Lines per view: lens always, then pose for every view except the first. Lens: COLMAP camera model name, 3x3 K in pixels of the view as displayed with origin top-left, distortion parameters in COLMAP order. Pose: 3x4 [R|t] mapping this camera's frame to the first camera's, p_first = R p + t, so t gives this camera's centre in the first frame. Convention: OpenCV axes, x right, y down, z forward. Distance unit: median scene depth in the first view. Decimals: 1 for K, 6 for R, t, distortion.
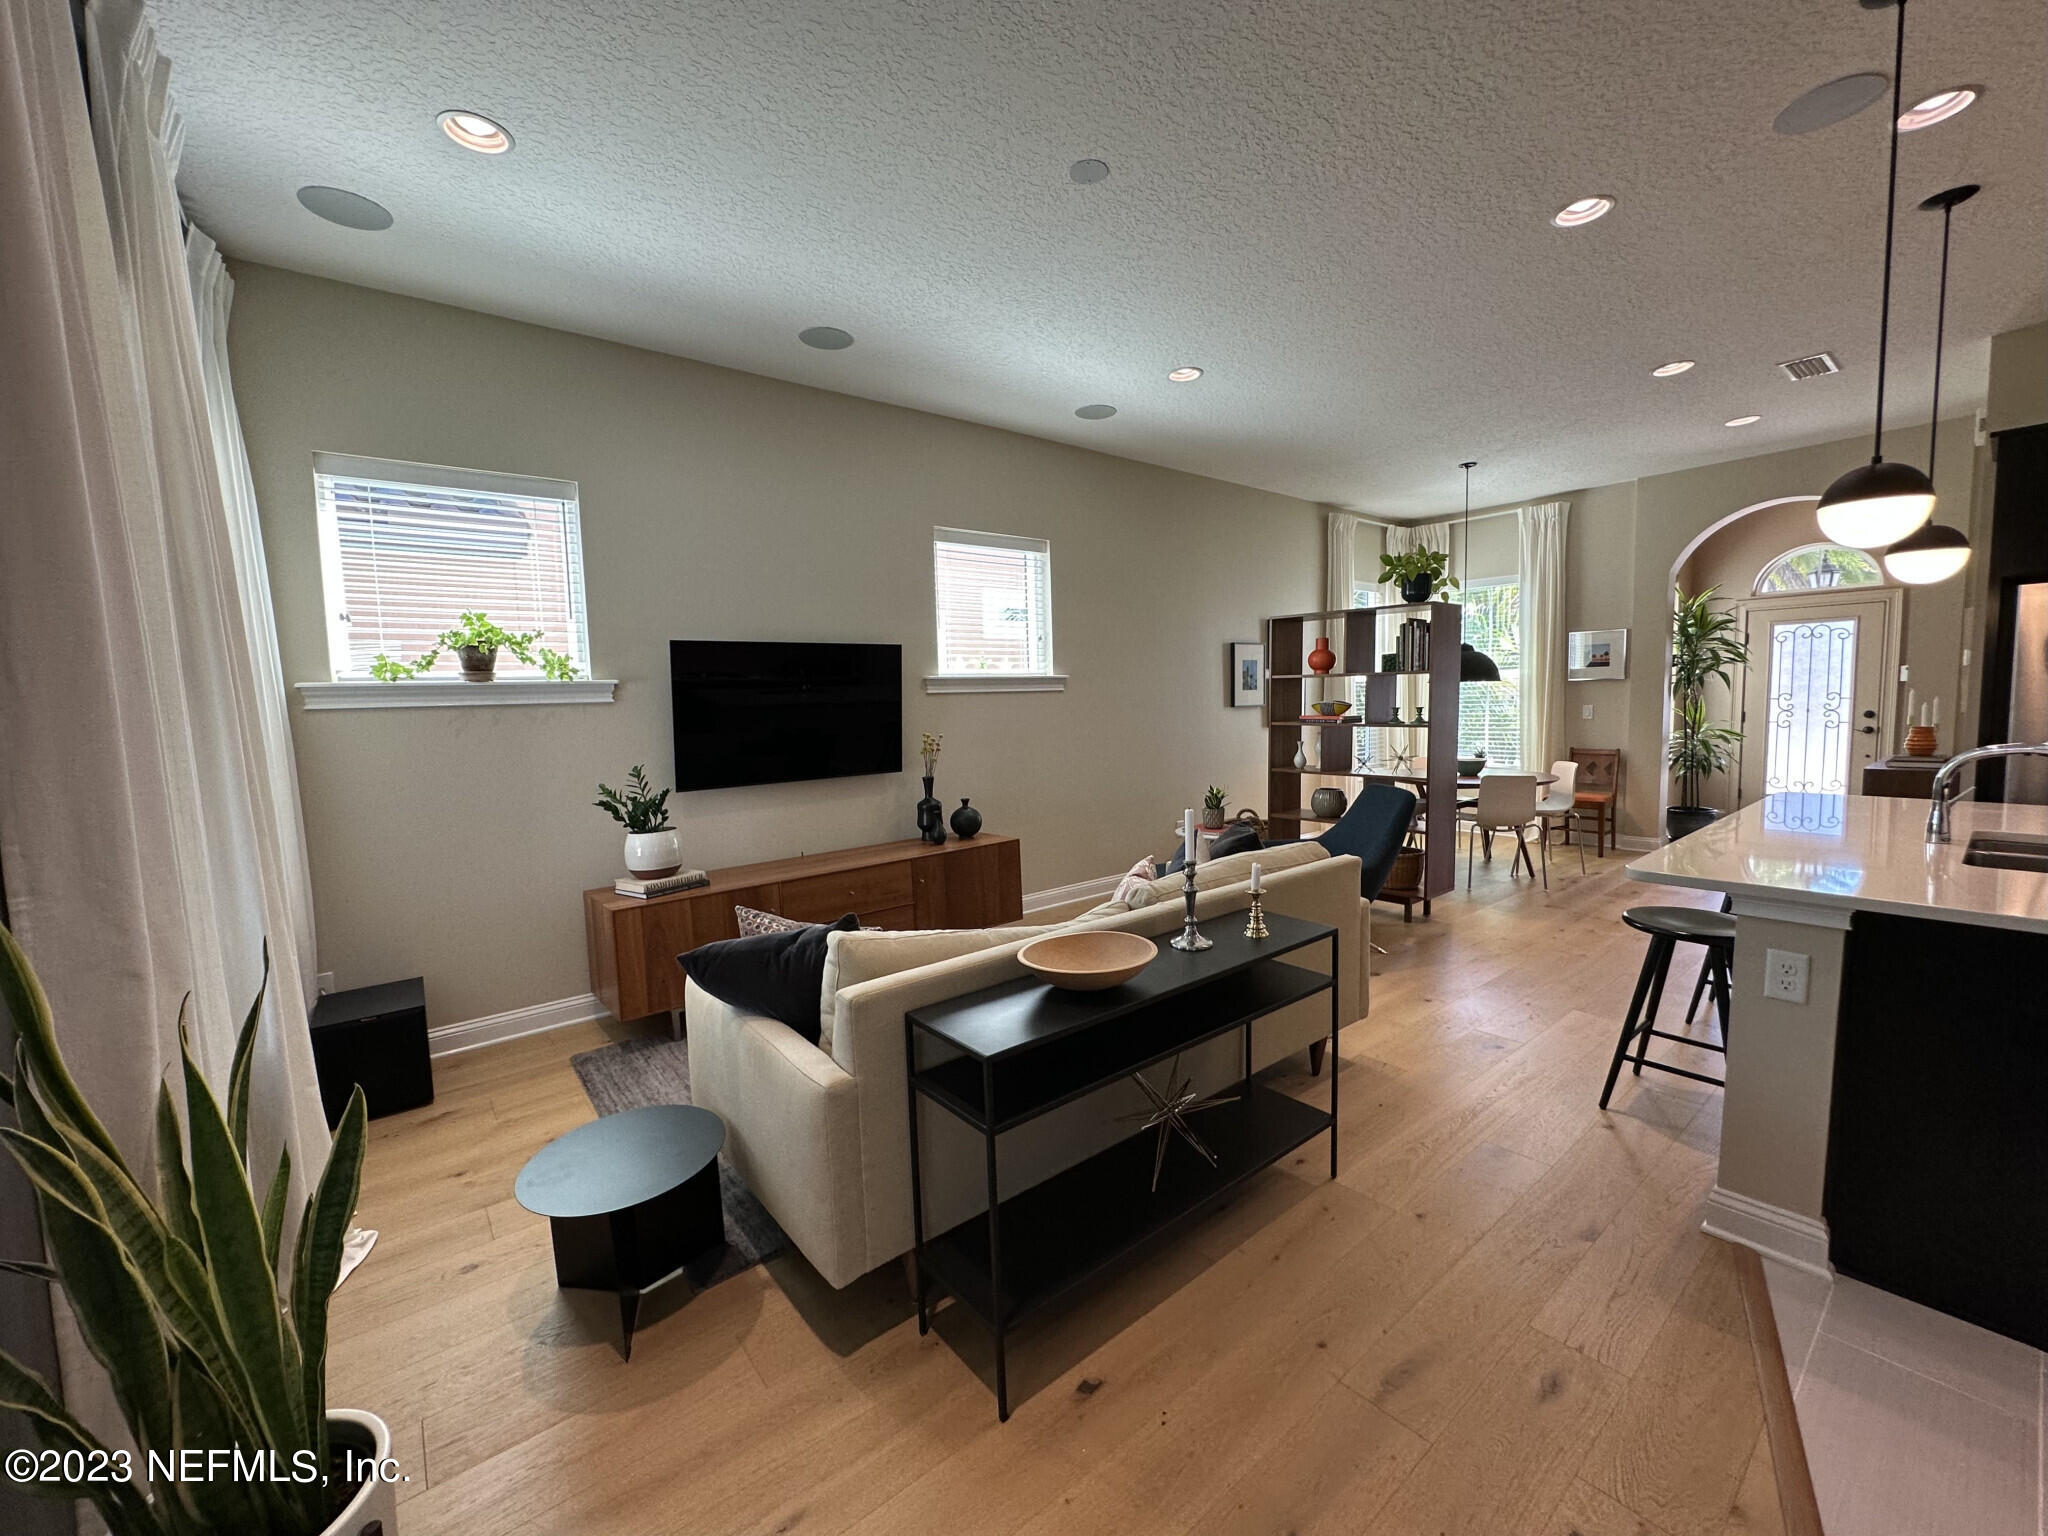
lens RADIAL K [[815.5, 0, 1017.2], [0, 815.5, 761.6], [0, 0, 1]] dist [0.000122, -0.000070]
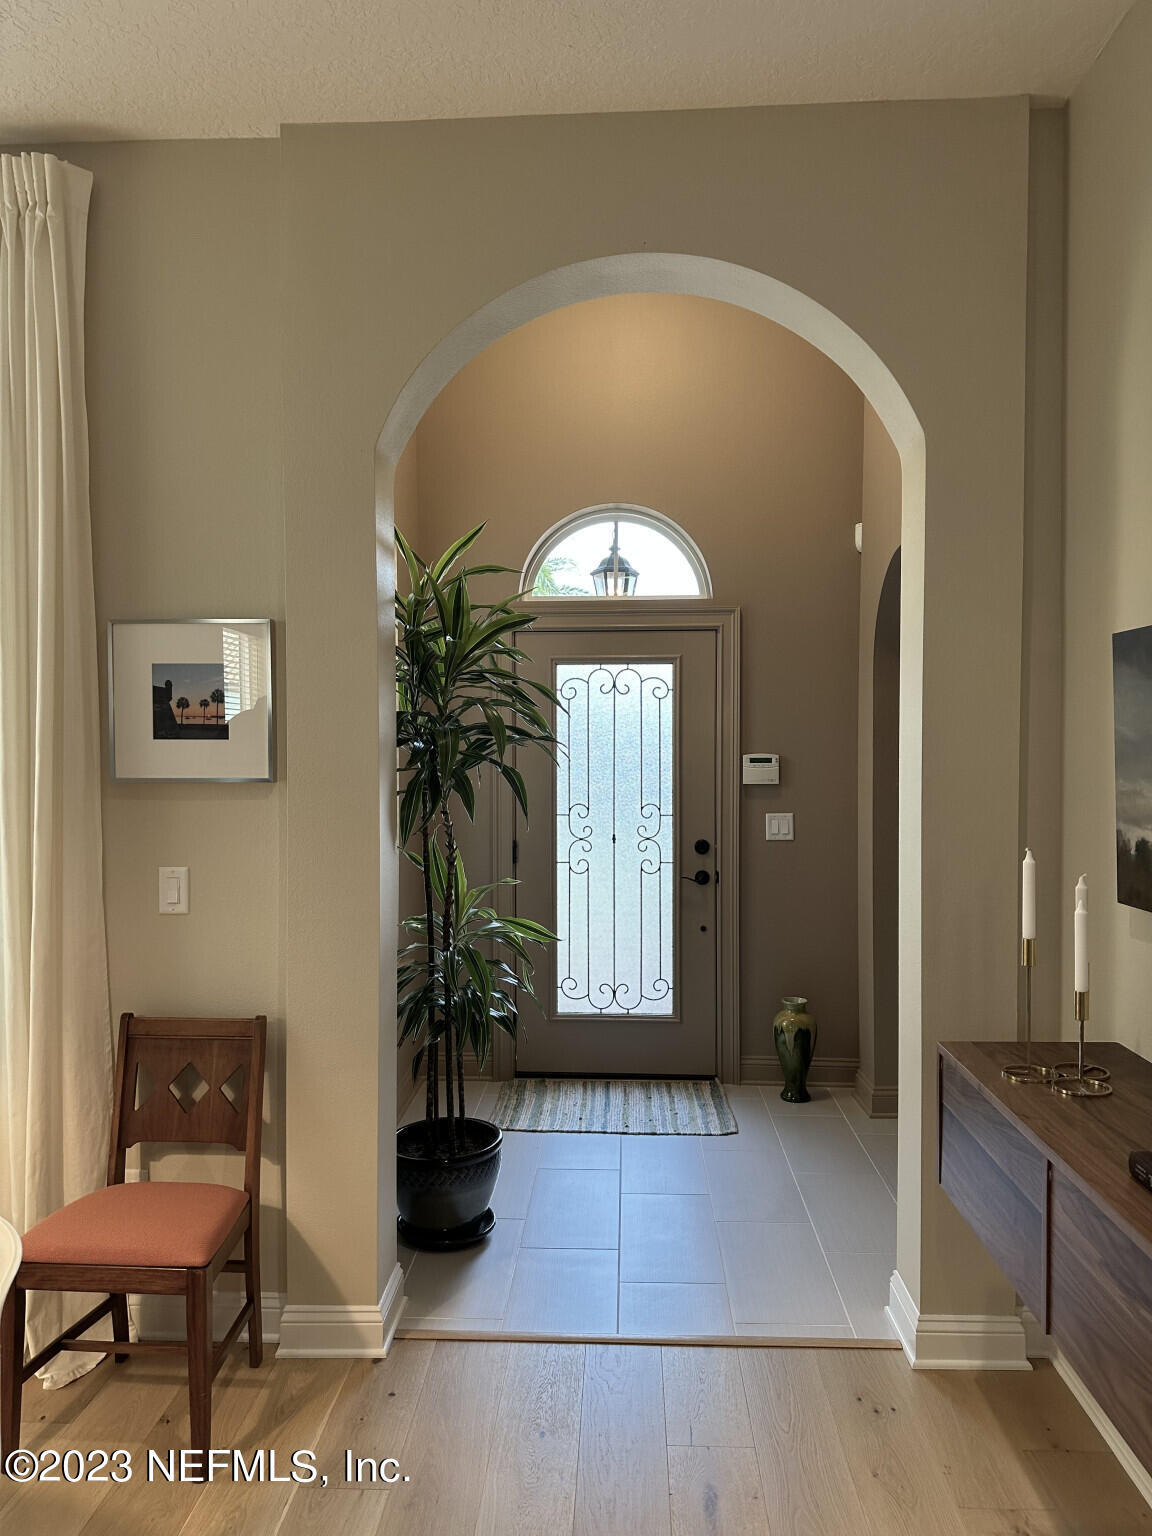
lens RADIAL K [[1044.9, 0, 576.6], [0, 1044.9, 764.5], [0, 0, 1]] dist [0.008888, -0.010145]
pose [[0.660322, 0.013564, 0.750860, 0.492962], [0.043971, 0.997423, -0.056687, -0.075457], [-0.749694, 0.070448, 0.658024, 0.615874]]
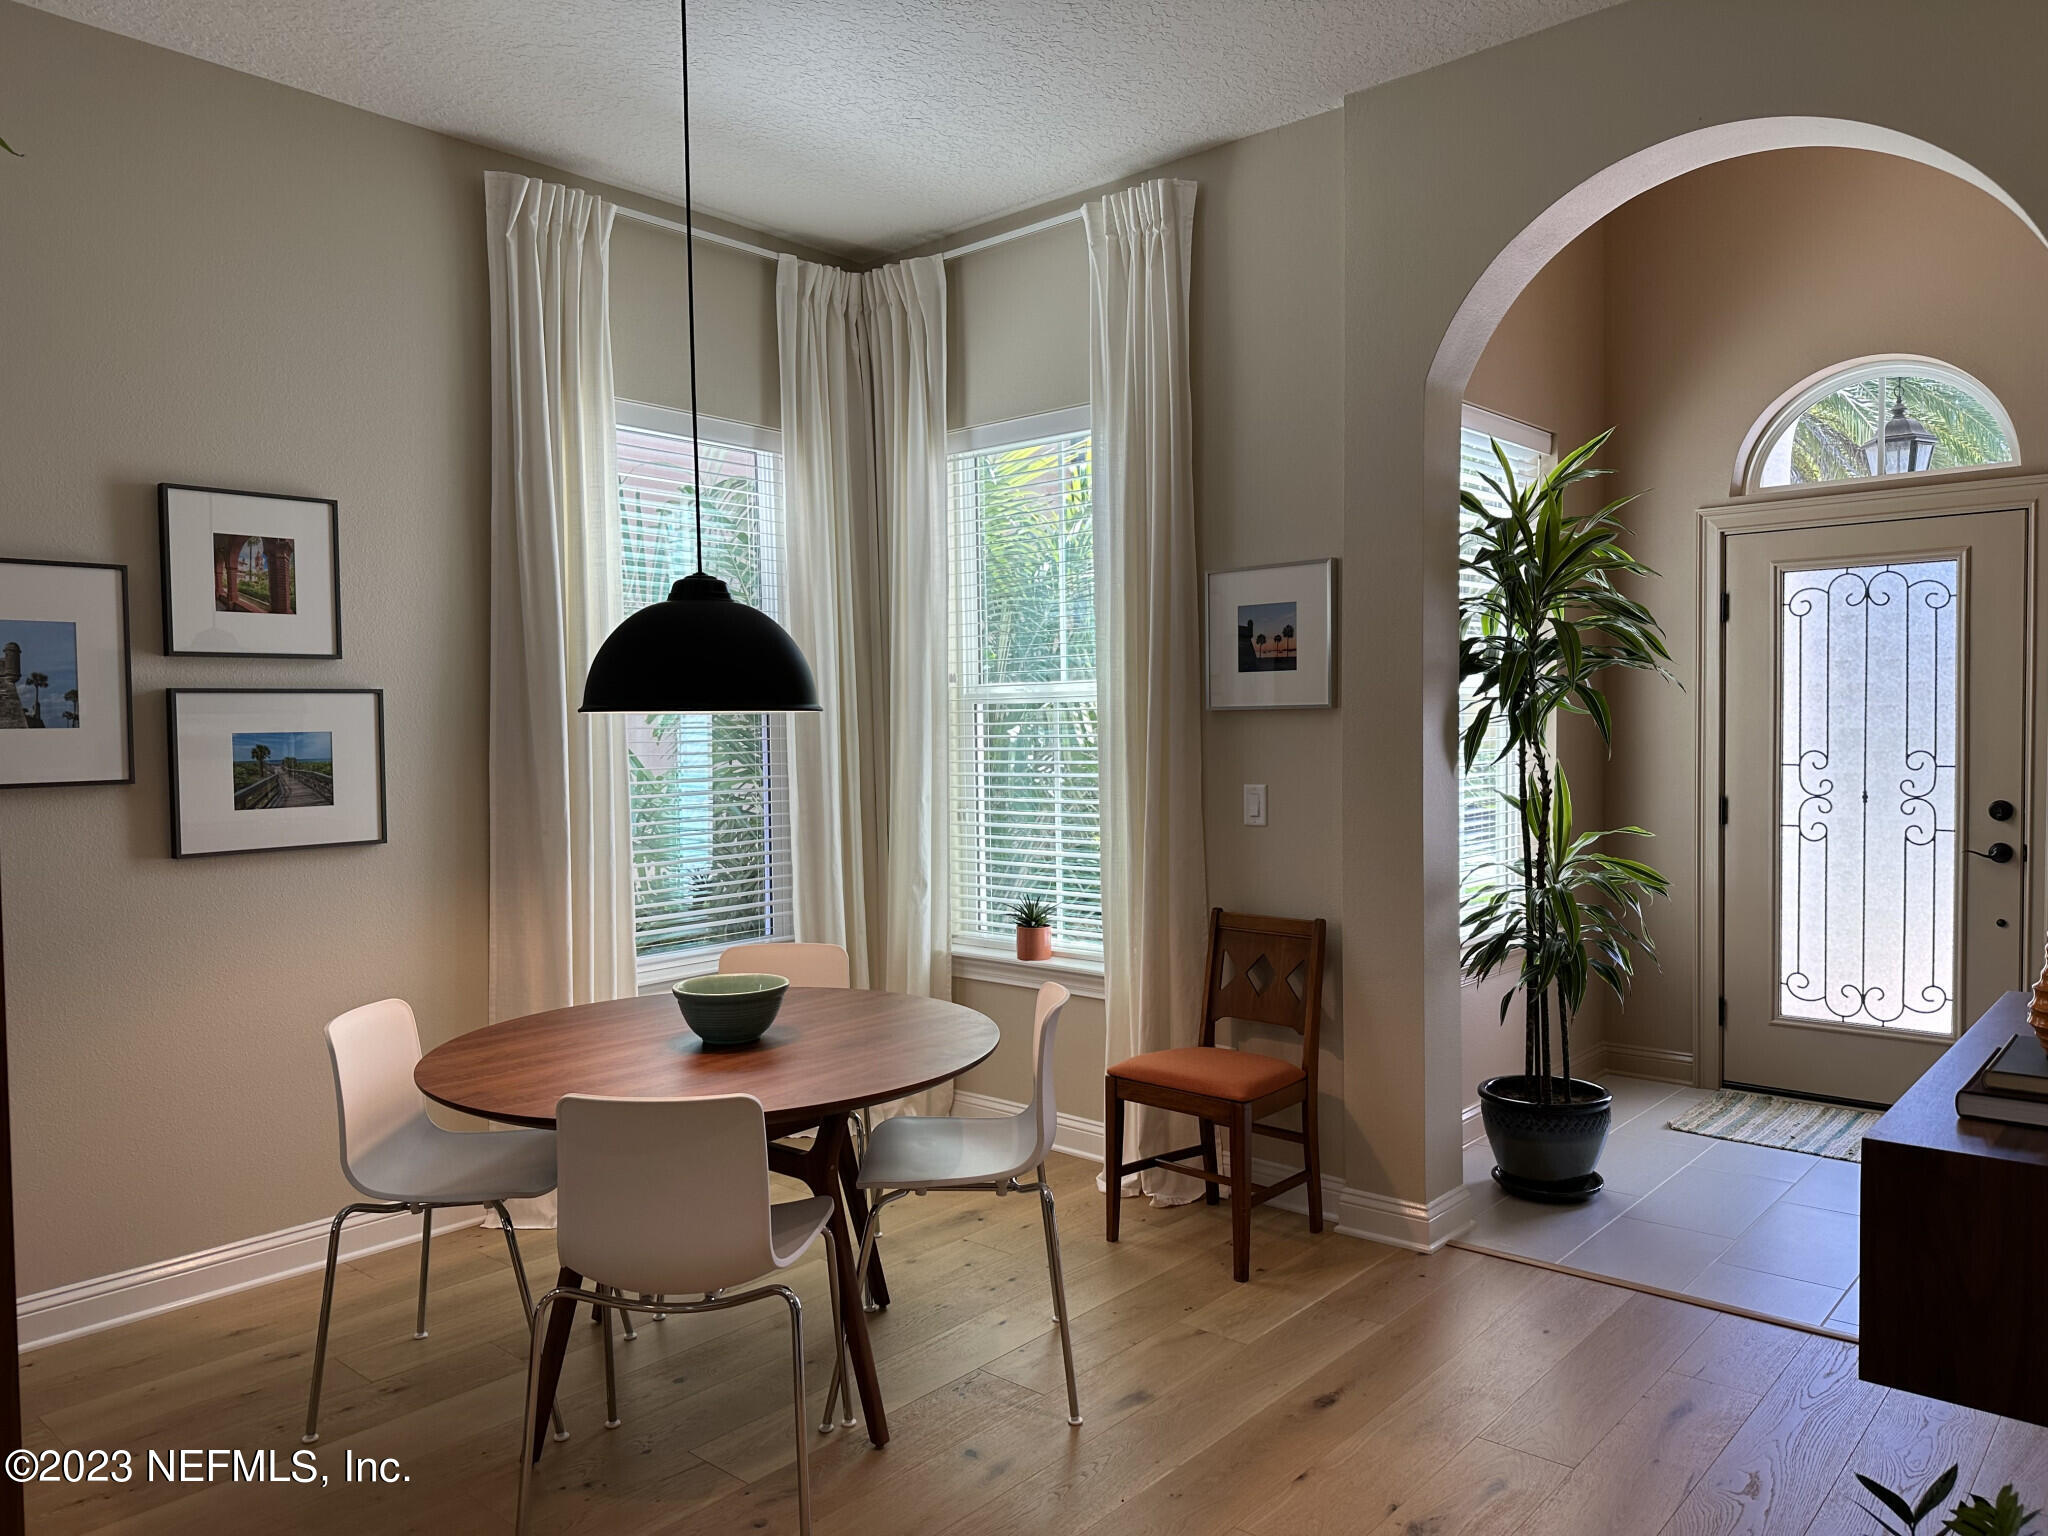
lens RADIAL K [[1393.2, 0, 1013.4], [0, 1393.2, 775.3], [0, 0, 1]] dist [0.008888, -0.010145]
pose [[0.987133, 0.005429, 0.159808, 0.492284], [0.001097, 0.999170, -0.040718, -0.048382], [-0.159896, 0.040369, 0.986308, 0.437969]]
